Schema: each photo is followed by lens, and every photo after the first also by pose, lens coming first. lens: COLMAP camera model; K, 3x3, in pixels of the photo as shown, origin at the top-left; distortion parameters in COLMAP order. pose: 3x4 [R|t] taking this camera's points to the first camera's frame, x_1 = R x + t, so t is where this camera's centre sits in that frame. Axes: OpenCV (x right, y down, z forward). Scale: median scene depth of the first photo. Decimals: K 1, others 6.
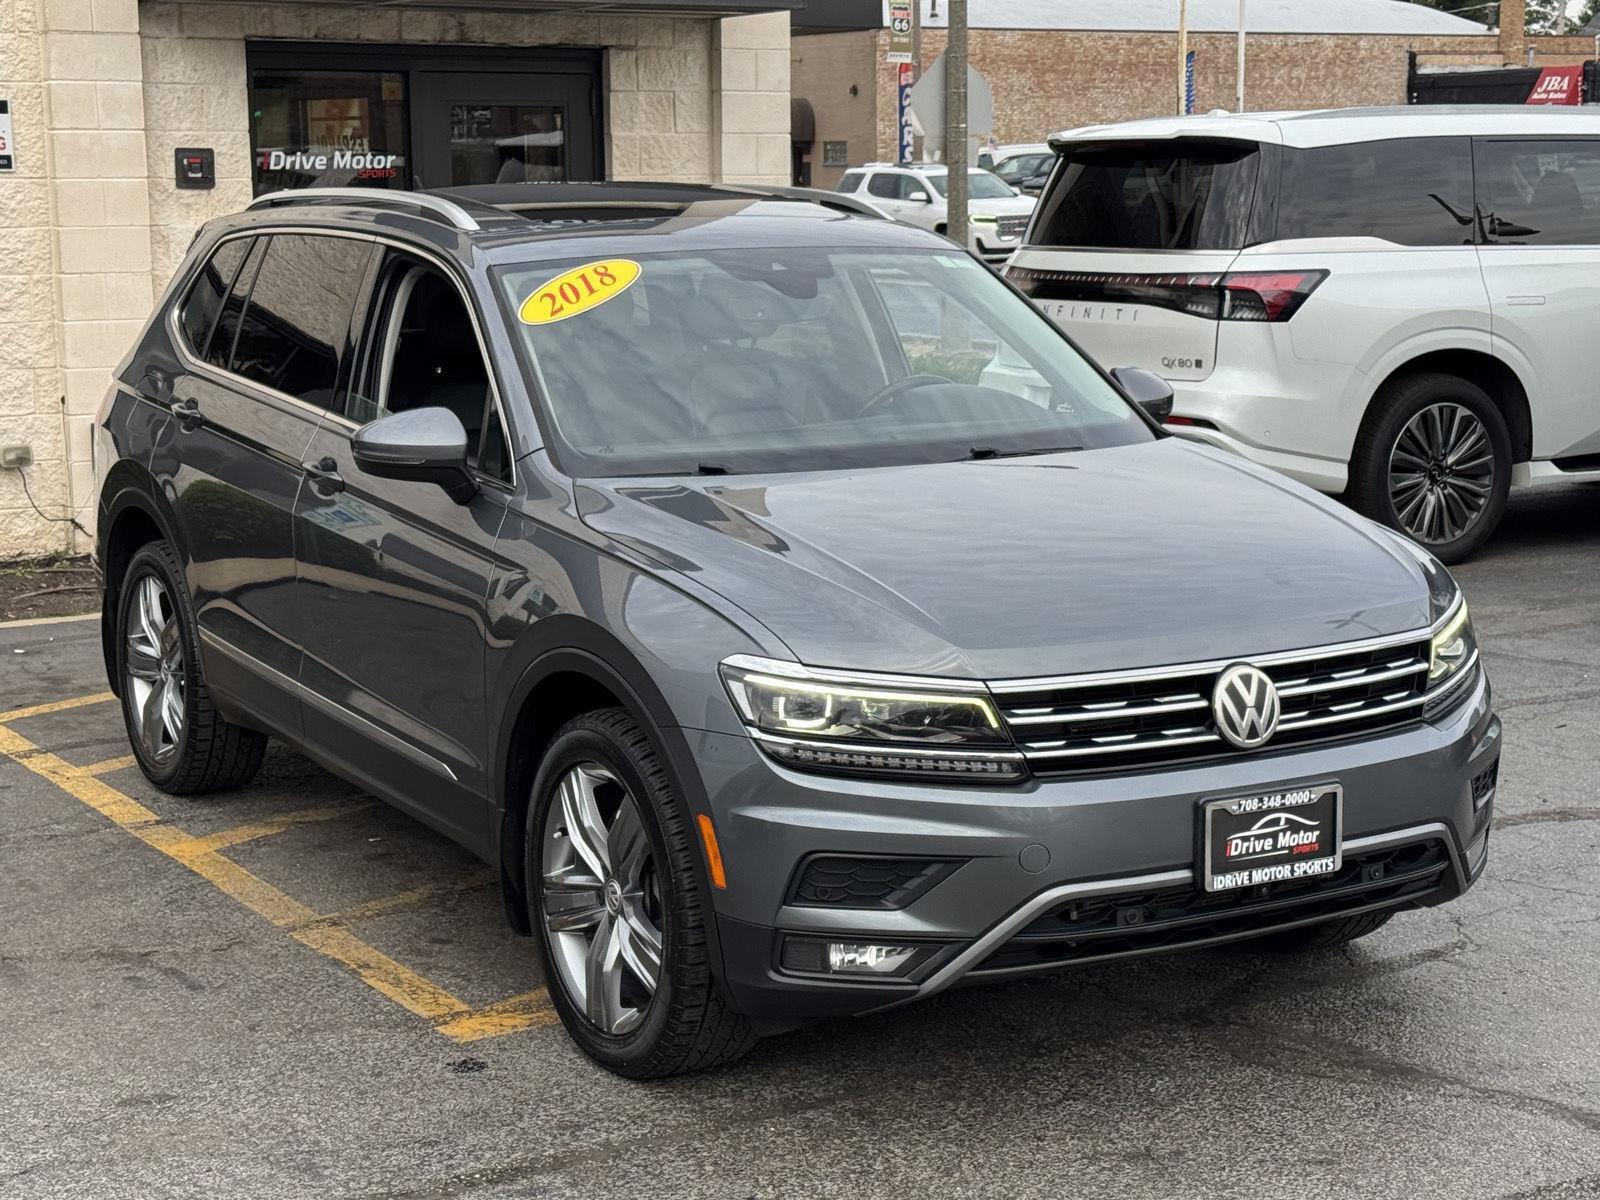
lens RADIAL K [[2817.1, 0, 801.7], [0, 2817.1, 582.1], [0, 0, 1]] dist [0.169475, -0.083649]
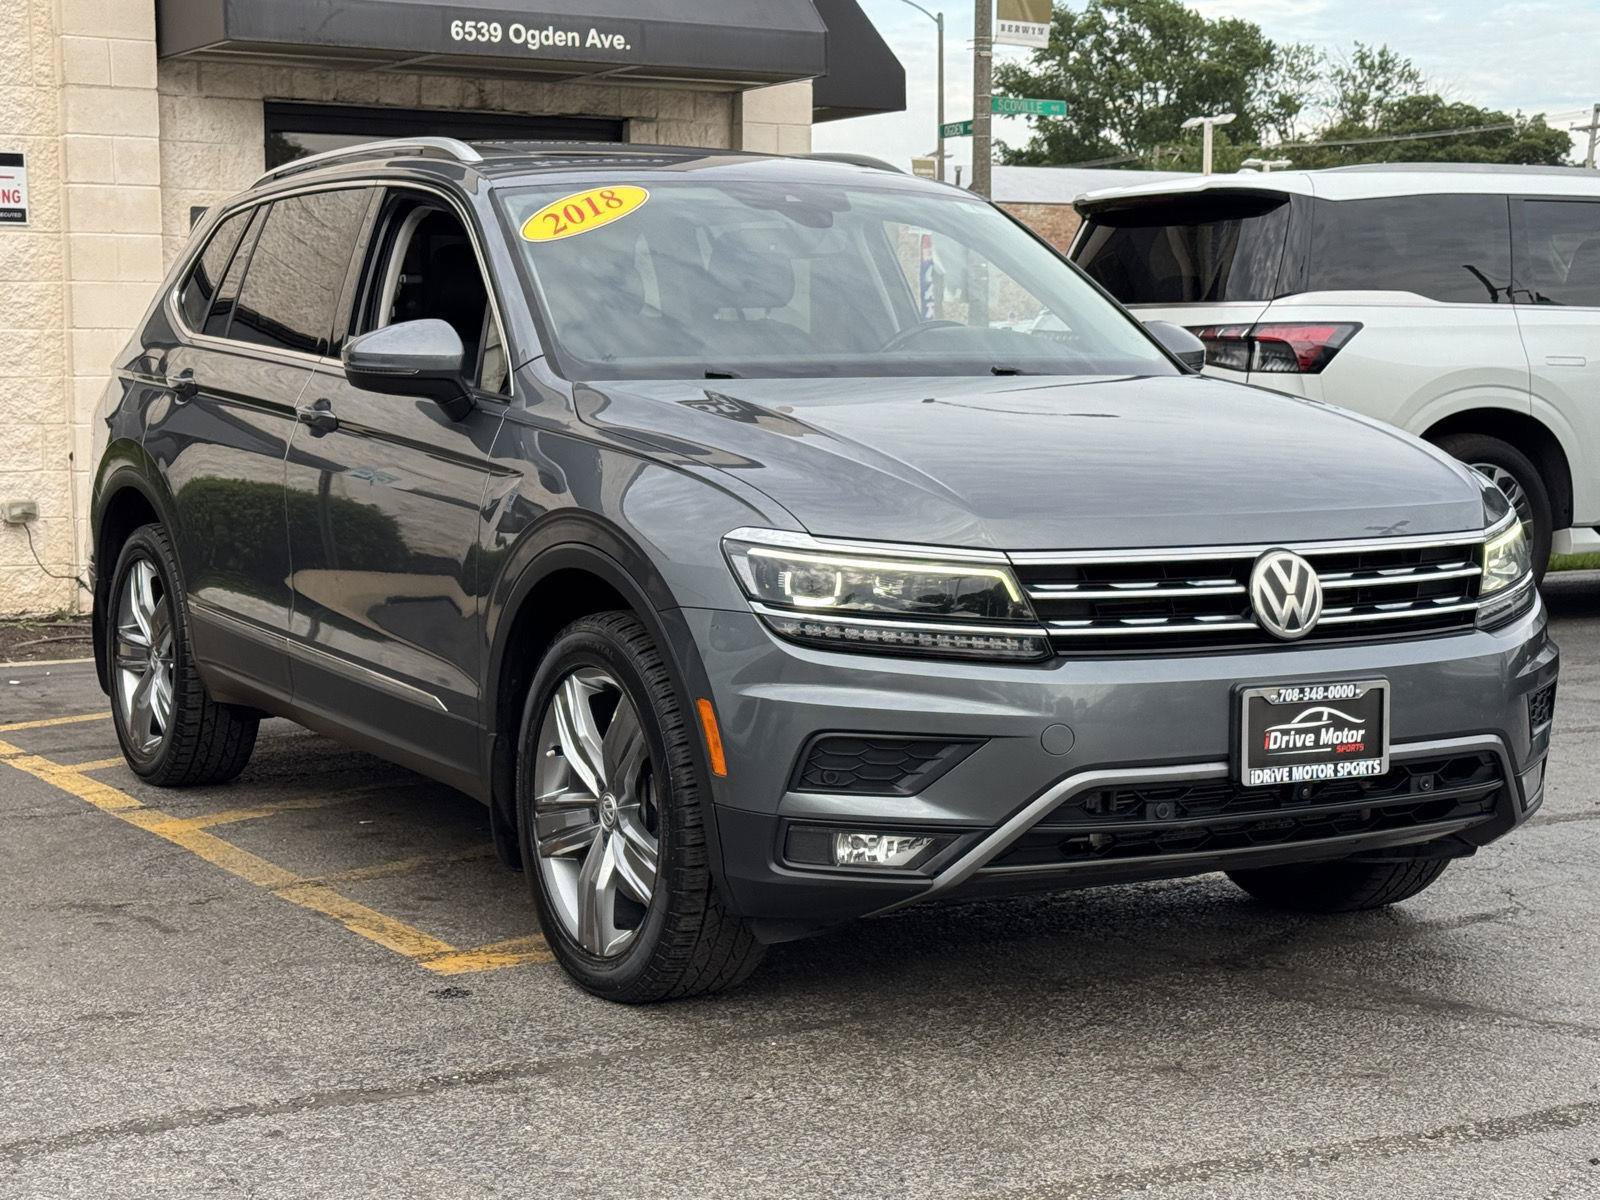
lens RADIAL K [[2810.9, 0, 764.2], [0, 2810.9, 602.7], [0, 0, 1]] dist [0.157825, 0.012668]
pose [[0.999725, 0.009972, -0.021246, 0.004632], [-0.011260, 0.998049, -0.061406, 0.102354], [0.020592, 0.061629, 0.997887, 0.064127]]
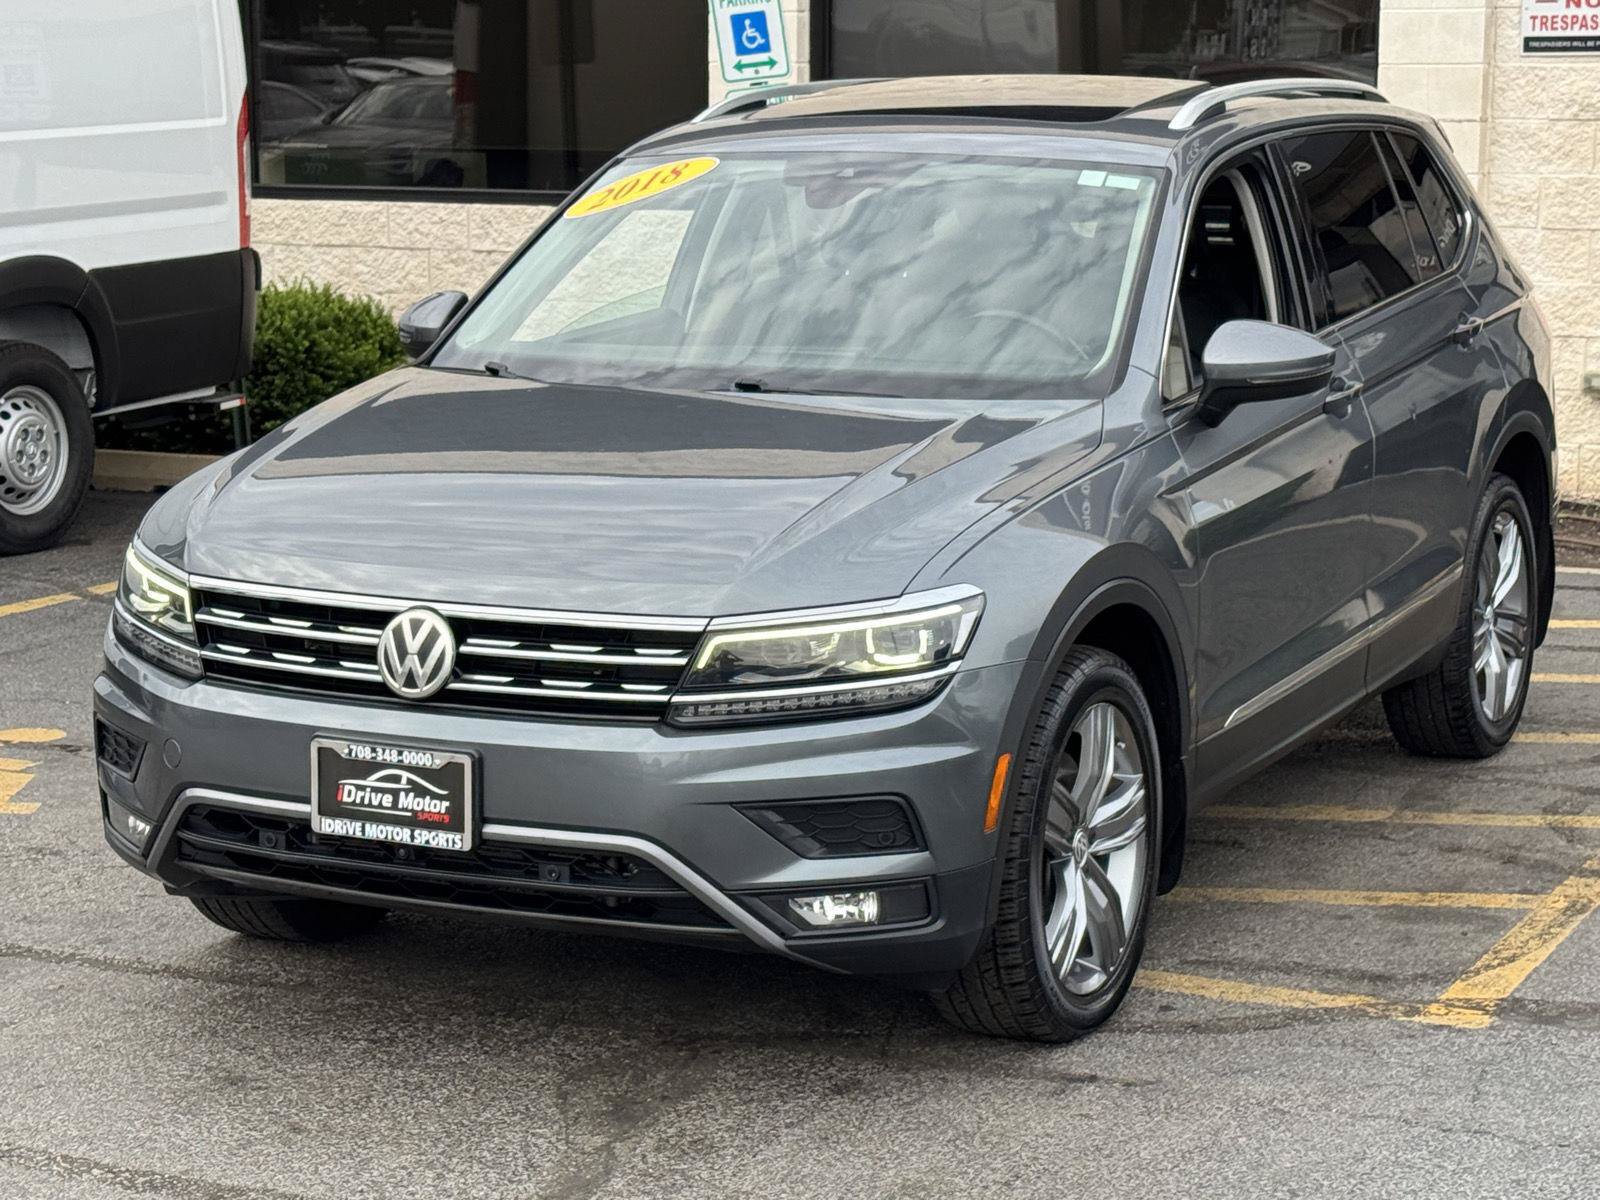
lens RADIAL K [[3593.4, 0, 758.0], [0, 3593.4, 622.4], [0, 0, 1]] dist [0.169486, -0.194880]
pose [[0.523065, 0.147128, -0.839498, 1.163748], [-0.132588, 0.987042, 0.090375, -0.084617], [0.841917, 0.064035, 0.535795, 0.447139]]
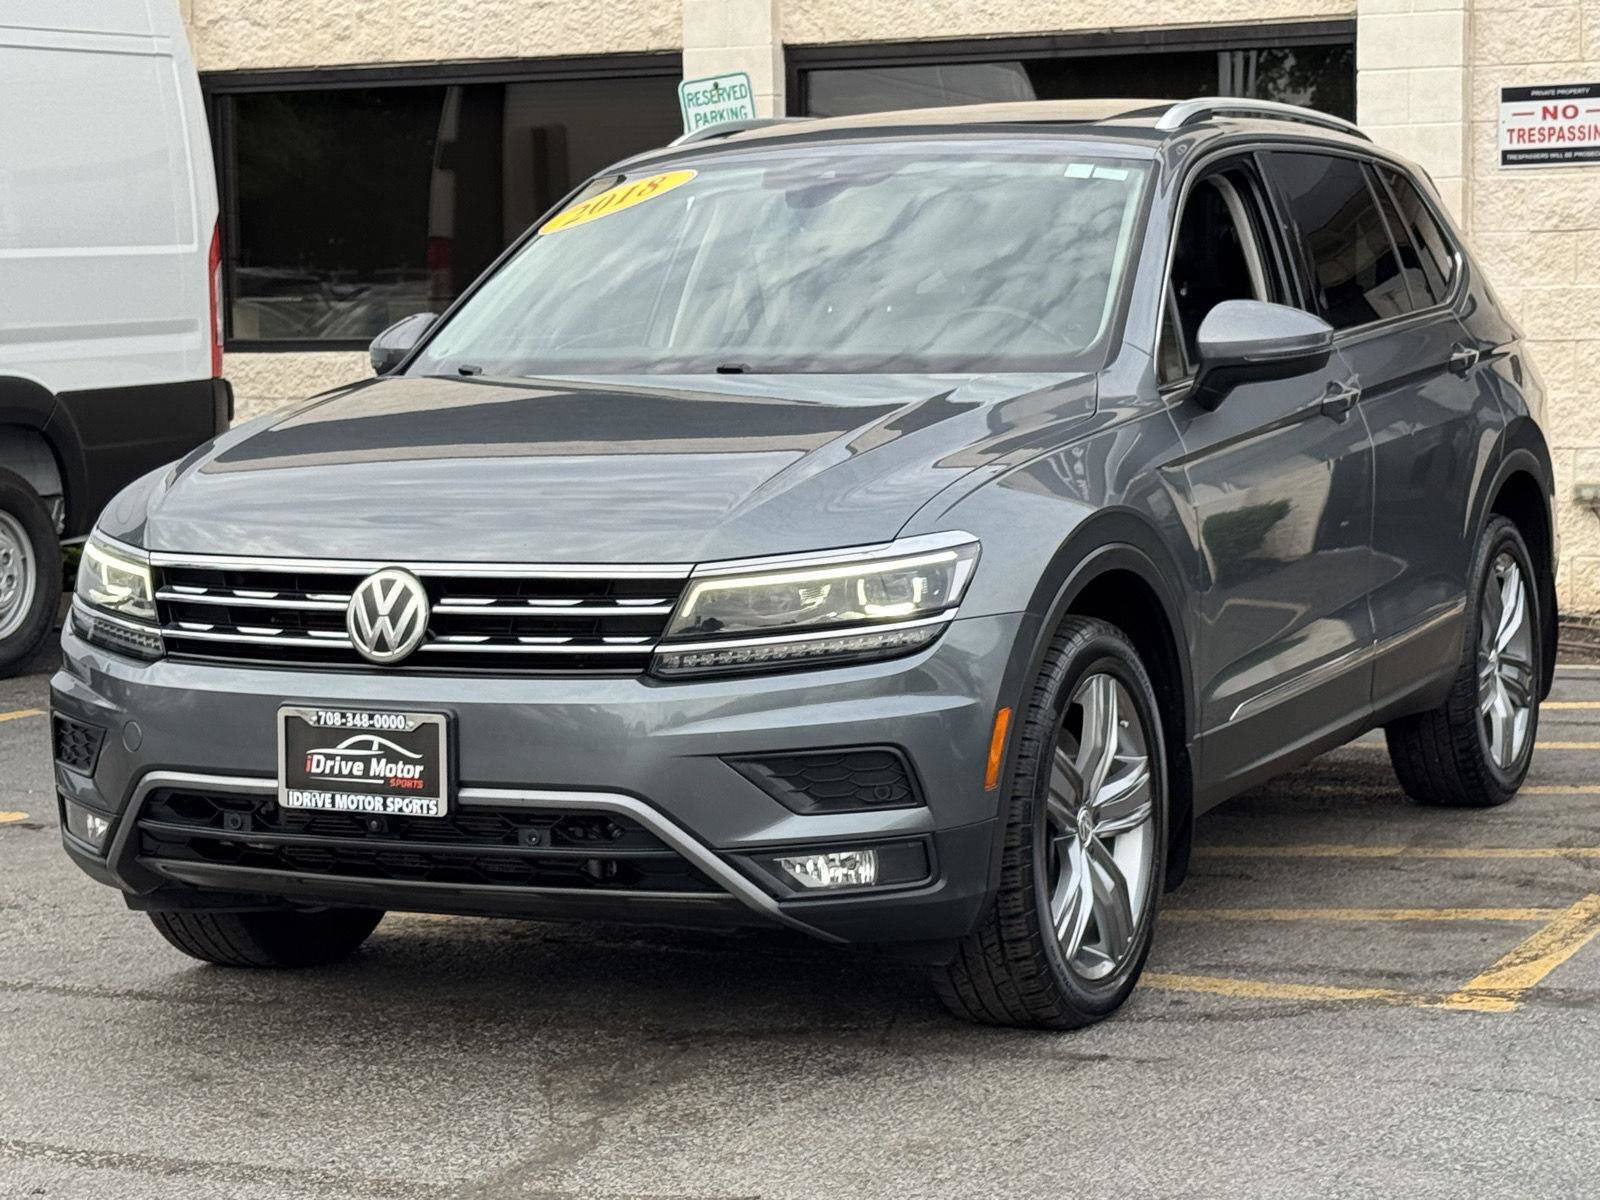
lens RADIAL K [[3596.4, 0, 800.0], [0, 3596.4, 600.0], [0, 0, 1]] dist [0.154741, -0.027502]
pose [[0.538529, 0.071815, -0.839541, 1.134730], [-0.116671, 0.993119, 0.010113, 0.012154], [0.834491, 0.092505, 0.543202, 0.478448]]
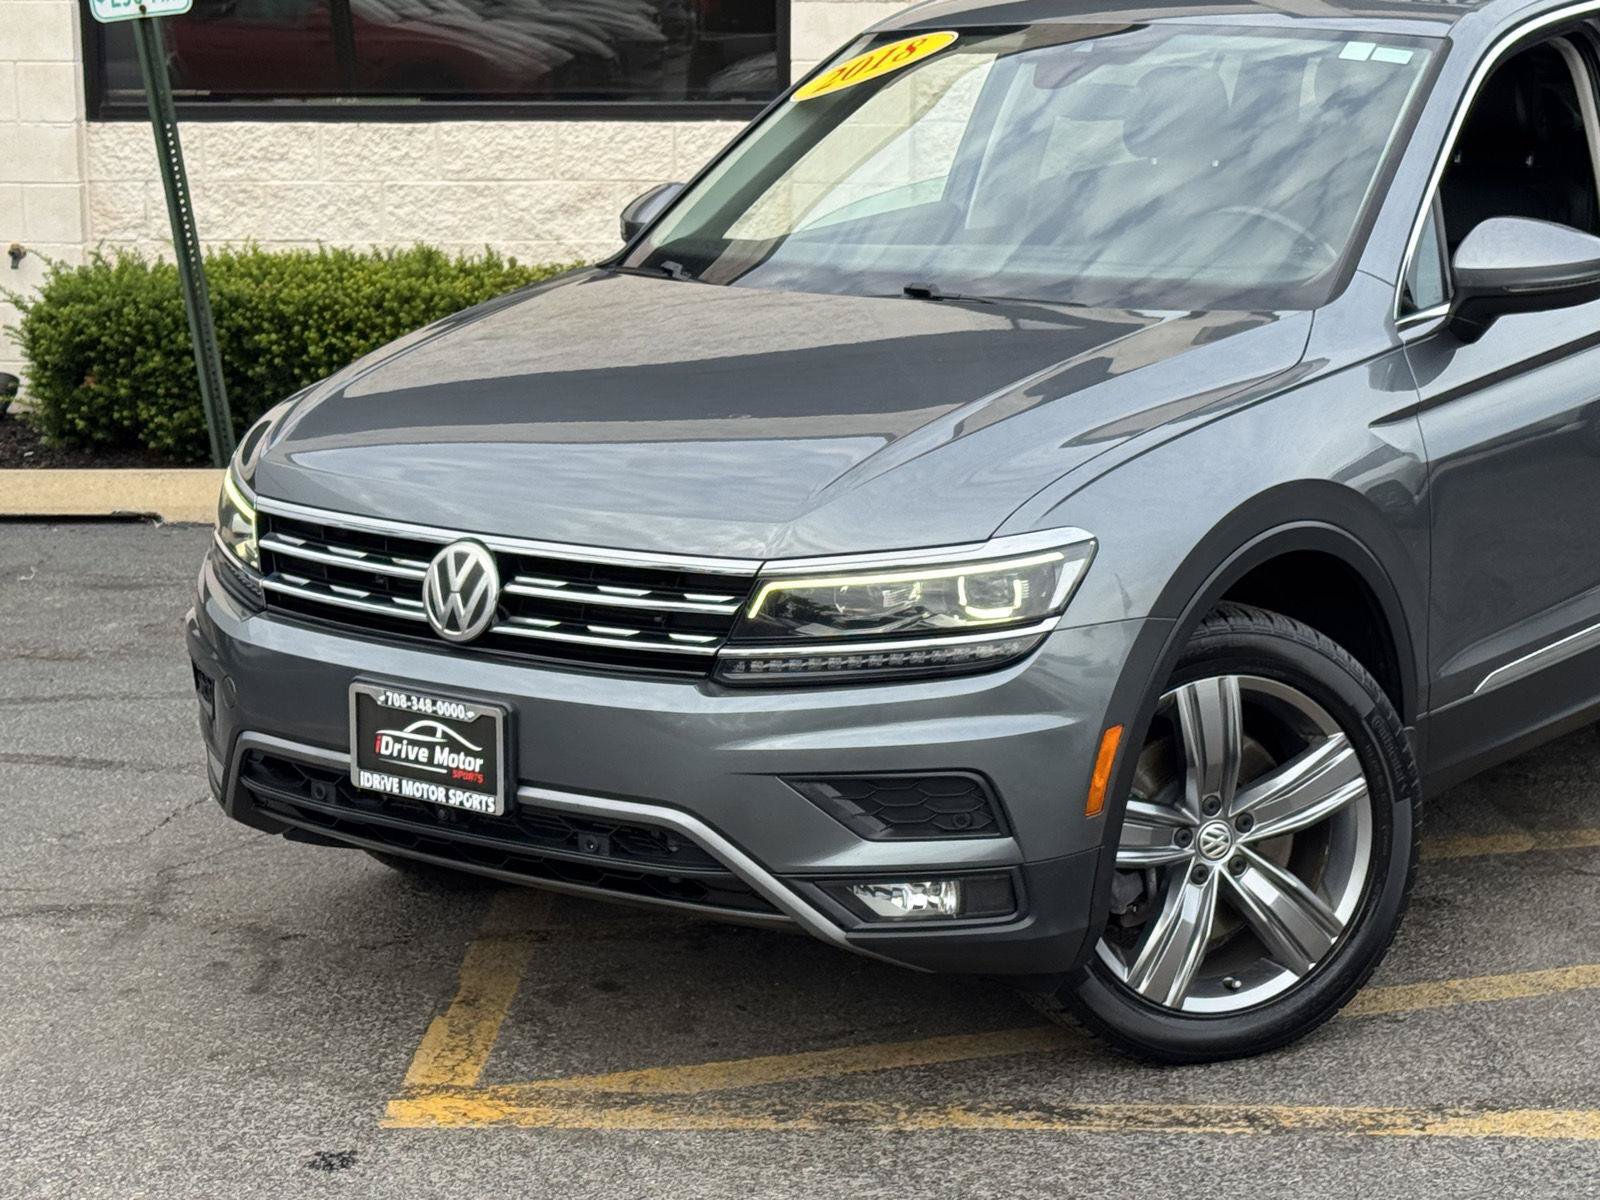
lens RADIAL K [[3593.4, 0, 758.0], [0, 3593.4, 622.4], [0, 0, 1]] dist [0.169486, -0.194880]
pose [[0.340804, 0.184589, -0.921835, 1.116922], [-0.133026, 0.980138, 0.147084, -0.109207], [0.930675, 0.072501, 0.358590, 0.682210]]
